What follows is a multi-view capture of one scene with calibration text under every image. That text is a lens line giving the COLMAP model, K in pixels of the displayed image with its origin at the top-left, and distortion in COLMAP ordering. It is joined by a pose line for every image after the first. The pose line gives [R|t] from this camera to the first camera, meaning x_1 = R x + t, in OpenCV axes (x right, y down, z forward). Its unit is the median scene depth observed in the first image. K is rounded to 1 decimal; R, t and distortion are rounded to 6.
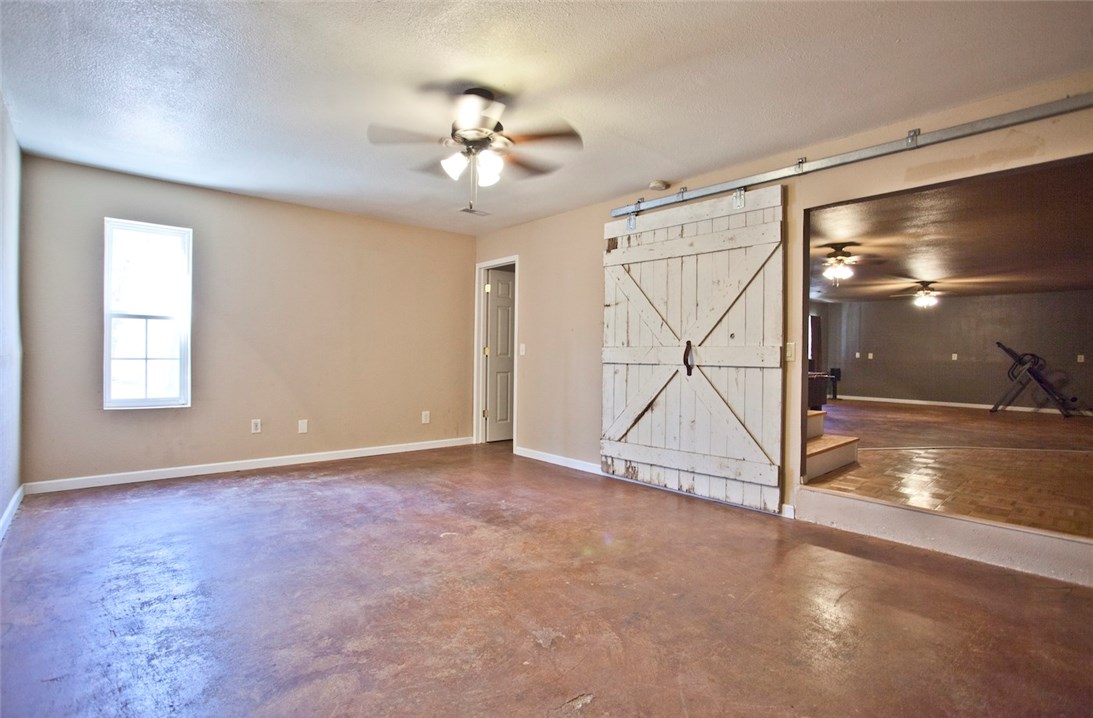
lens RADIAL K [[523.1, 0, 554.3], [0, 523.1, 354.3], [0, 0, 1]] dist [-0.056349, 0.019858]
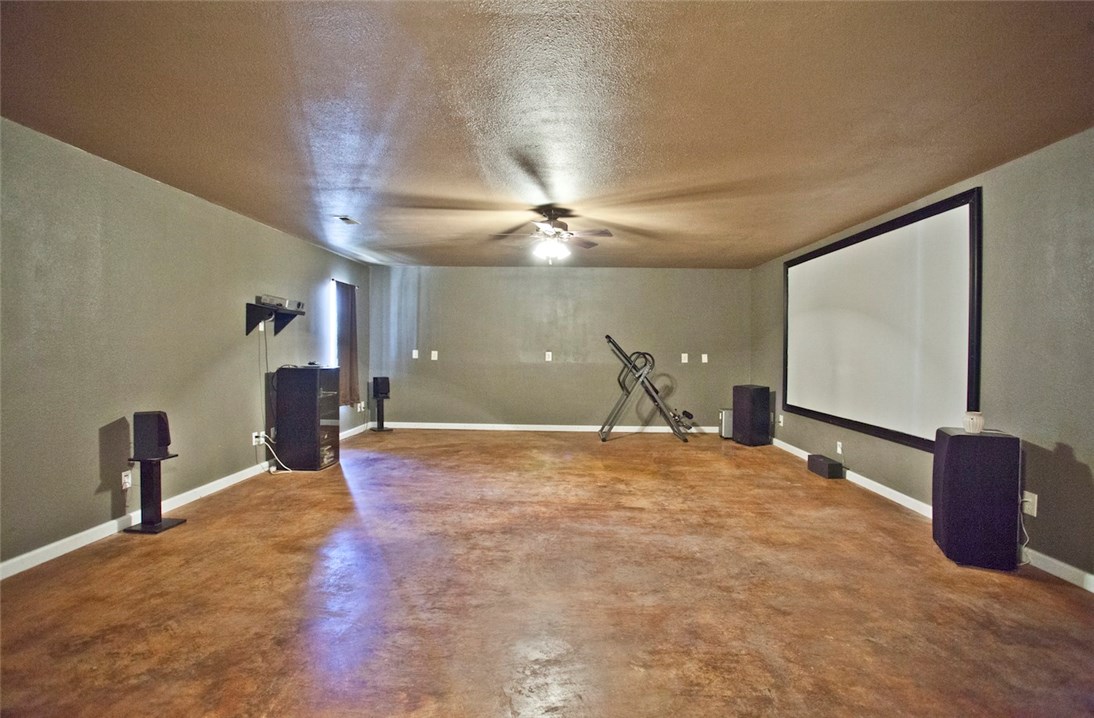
lens RADIAL K [[523.6, 0, 545.5], [0, 523.6, 358.0], [0, 0, 1]] dist [-0.056349, 0.019858]
pose [[0.697342, -0.021535, 0.716415, 0.272222], [0.000656, 0.999567, 0.029408, -0.012296], [-0.716738, -0.020038, 0.697054, 0.489623]]
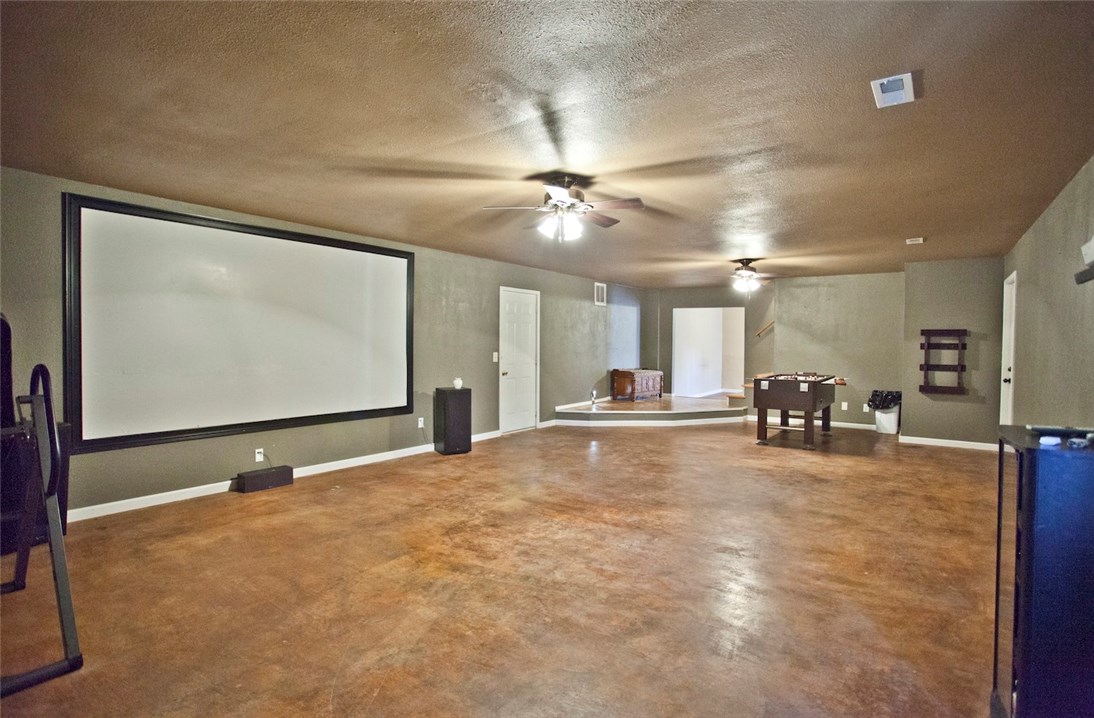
lens RADIAL K [[523.6, 0, 564.3], [0, 523.6, 351.4], [0, 0, 1]] dist [-0.056349, 0.019858]
pose [[-0.975568, -0.019093, -0.218868, 0.608596], [-0.021896, 0.999706, 0.010385, -0.012044], [0.218606, 0.014923, -0.975699, 1.037248]]
